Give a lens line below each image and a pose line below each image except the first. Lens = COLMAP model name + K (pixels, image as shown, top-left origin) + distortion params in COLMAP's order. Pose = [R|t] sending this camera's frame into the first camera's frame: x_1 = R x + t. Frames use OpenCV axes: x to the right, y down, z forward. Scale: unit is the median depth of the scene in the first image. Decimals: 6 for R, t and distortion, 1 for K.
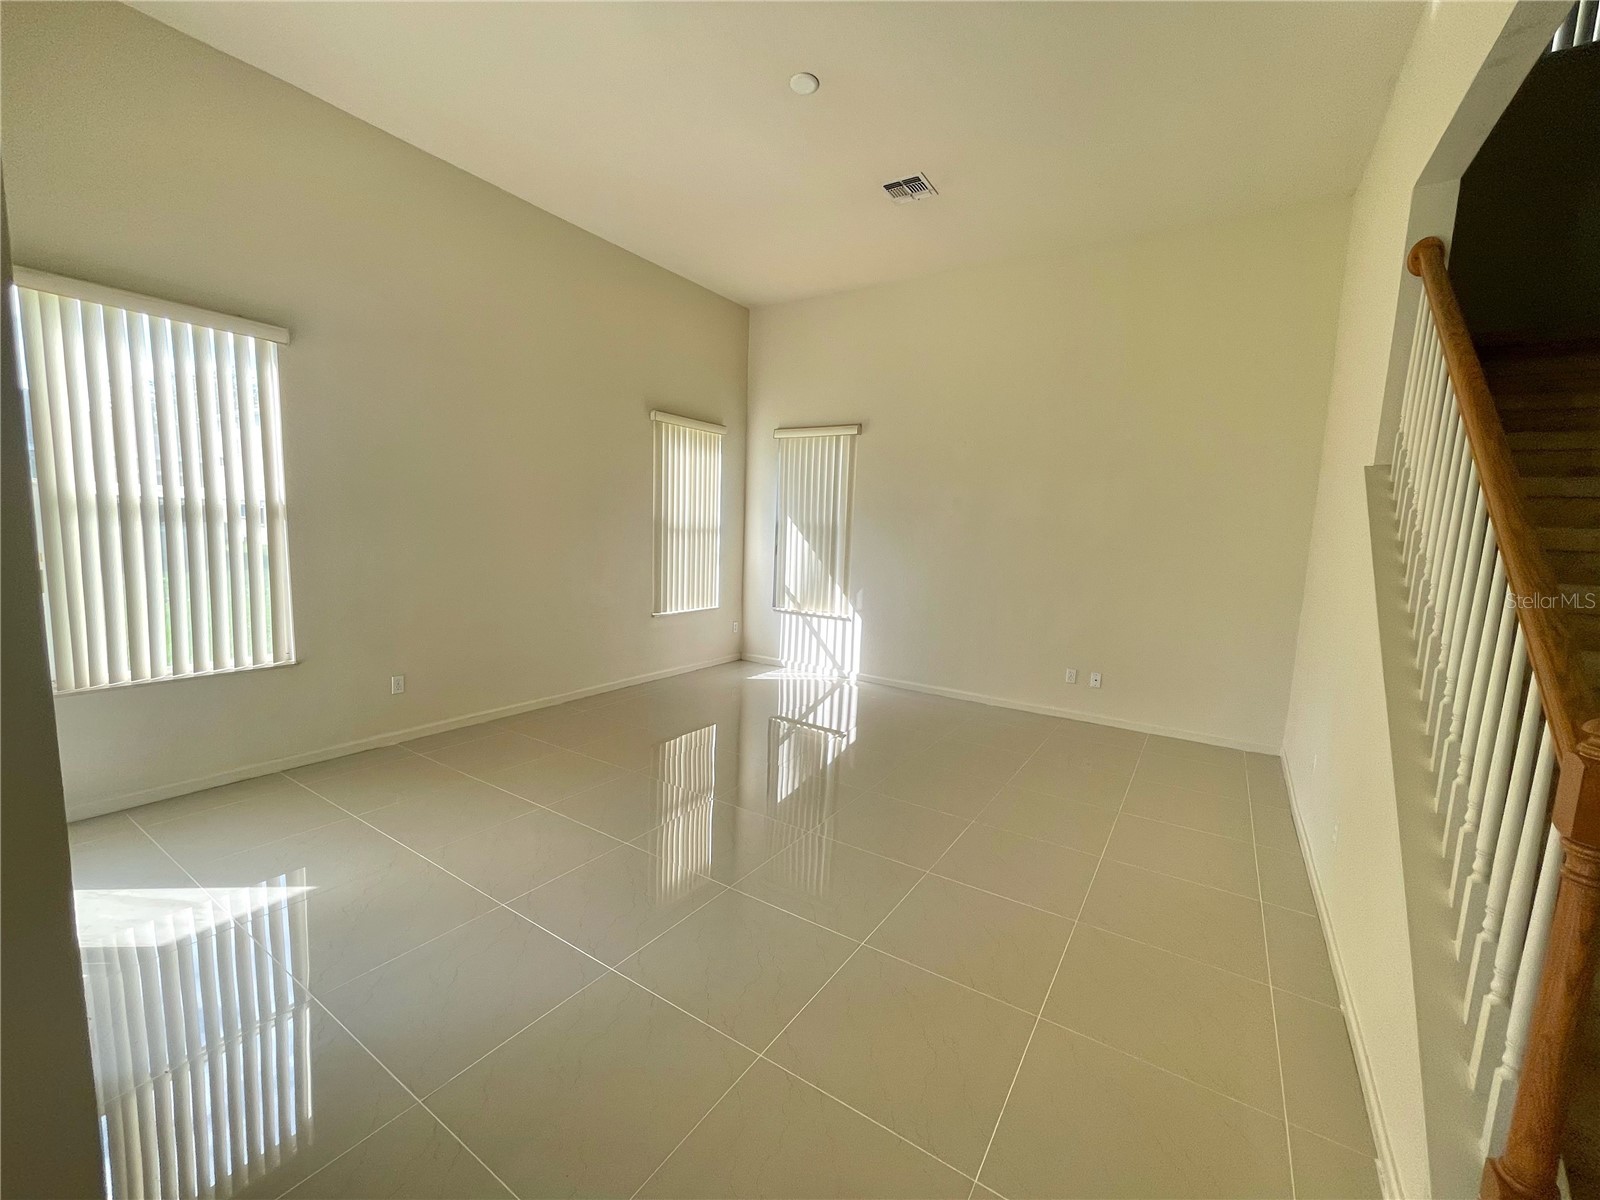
lens RADIAL K [[650.7, 0, 800.0], [0, 650.7, 600.0], [0, 0, 1]] dist [0.003748, -0.000194]
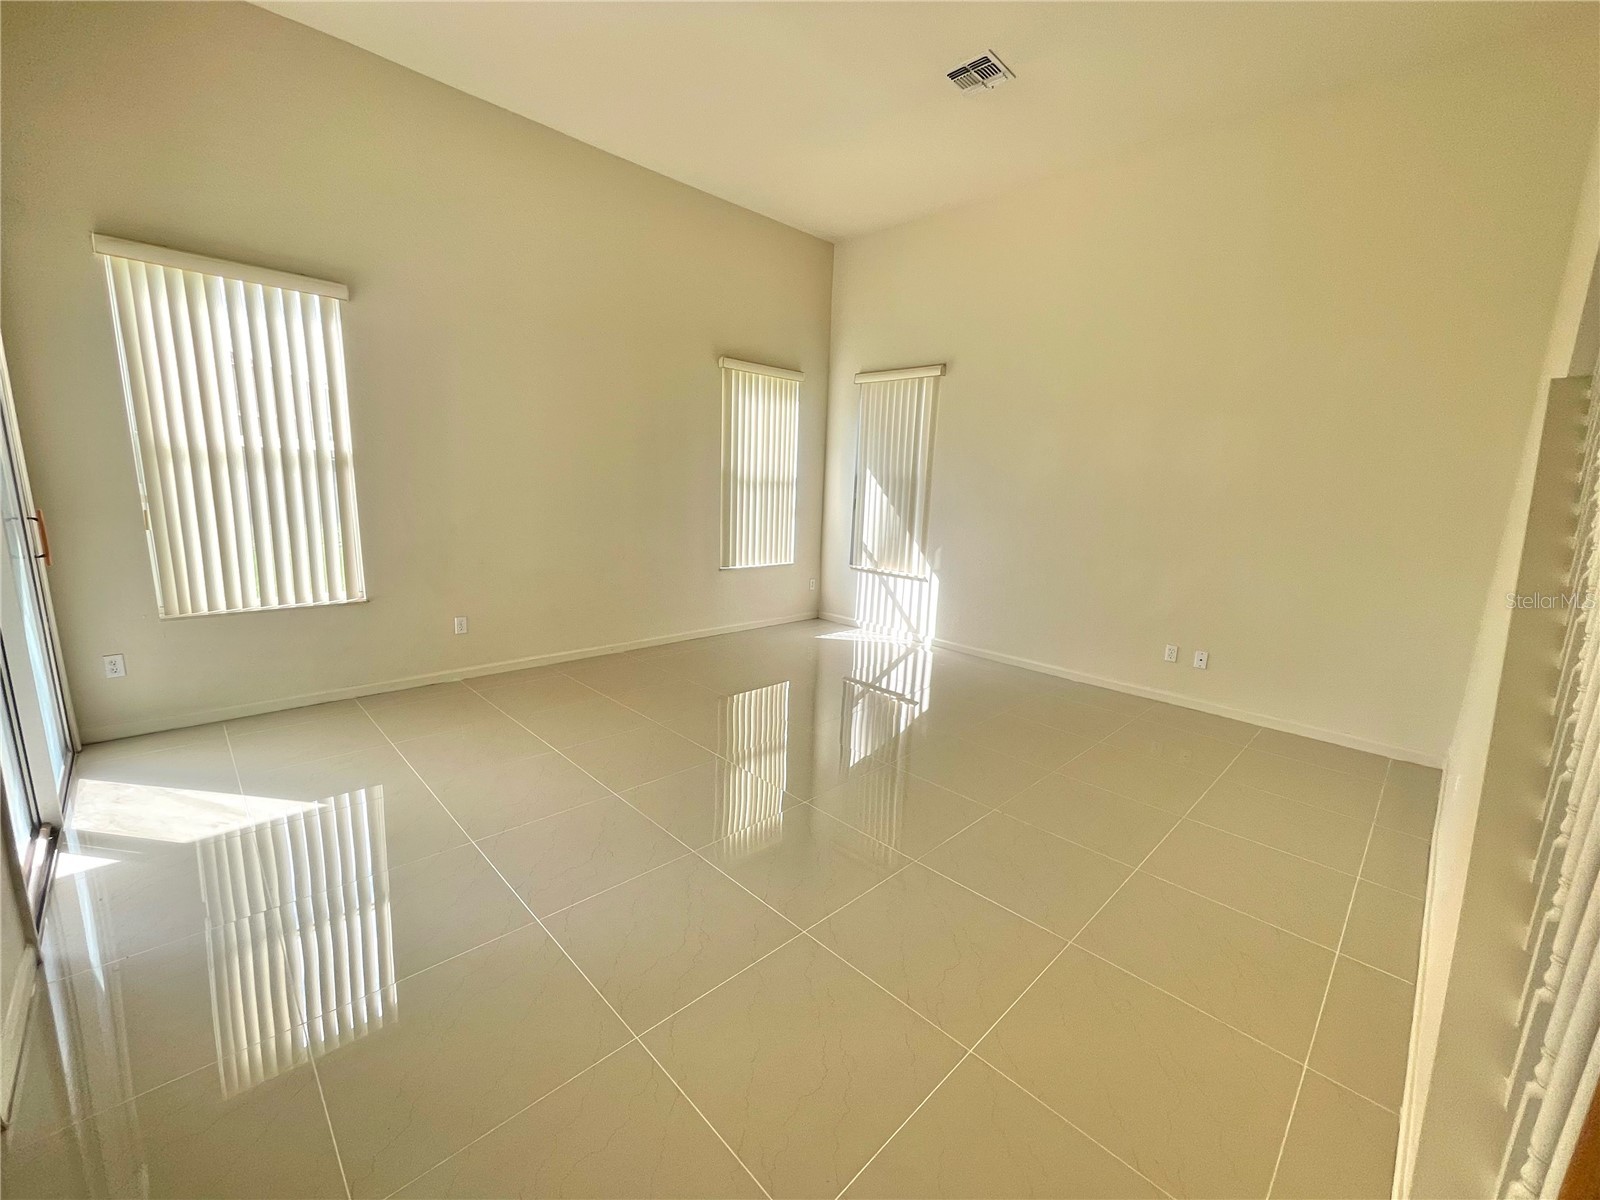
lens RADIAL K [[650.7, 0, 800.0], [0, 650.7, 600.0], [0, 0, 1]] dist [0.003748, -0.000194]
pose [[0.976366, 0.039528, -0.212478, 0.098100], [-0.026453, 0.997597, 0.064032, 0.003655], [0.214499, -0.056898, 0.975066, 0.053319]]
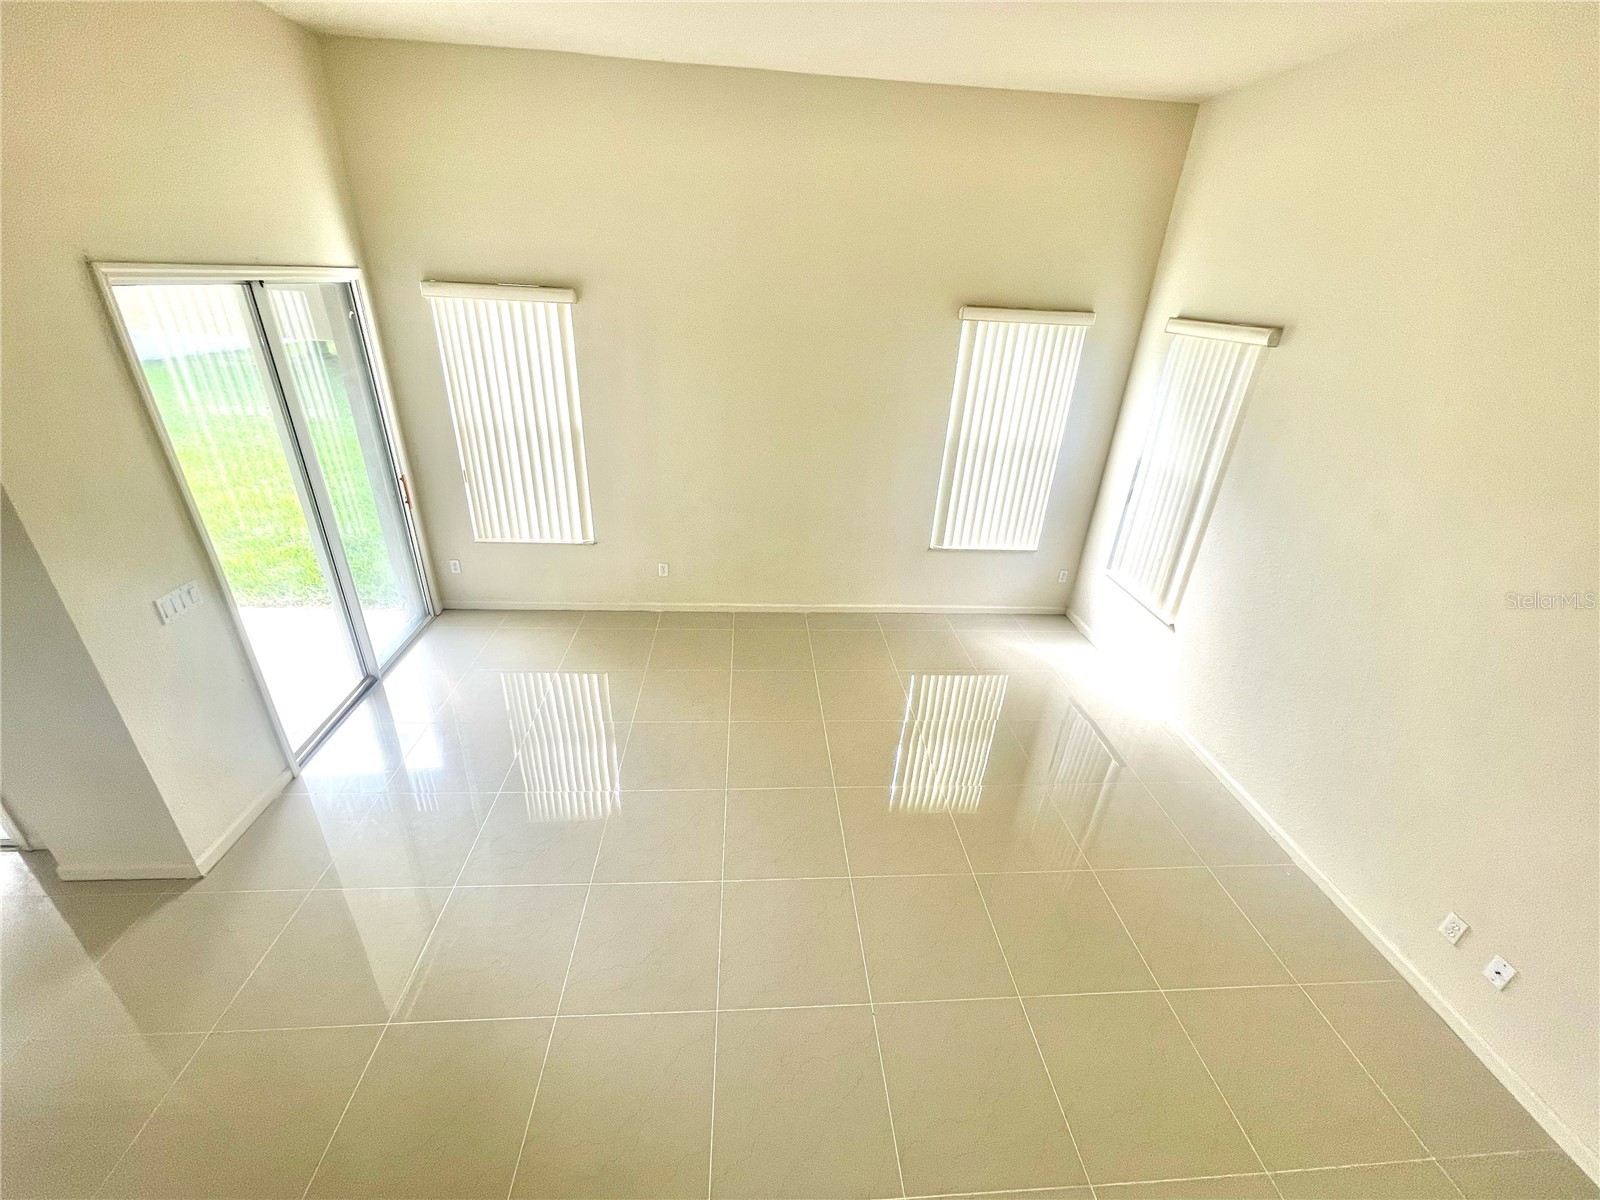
lens RADIAL K [[650.7, 0, 800.0], [0, 650.7, 600.0], [0, 0, 1]] dist [0.003748, -0.000194]
pose [[0.610848, 0.344124, -0.713052, 0.312864], [-0.115793, 0.929750, 0.349509, -0.191107], [0.783235, -0.130930, 0.607784, 0.278028]]
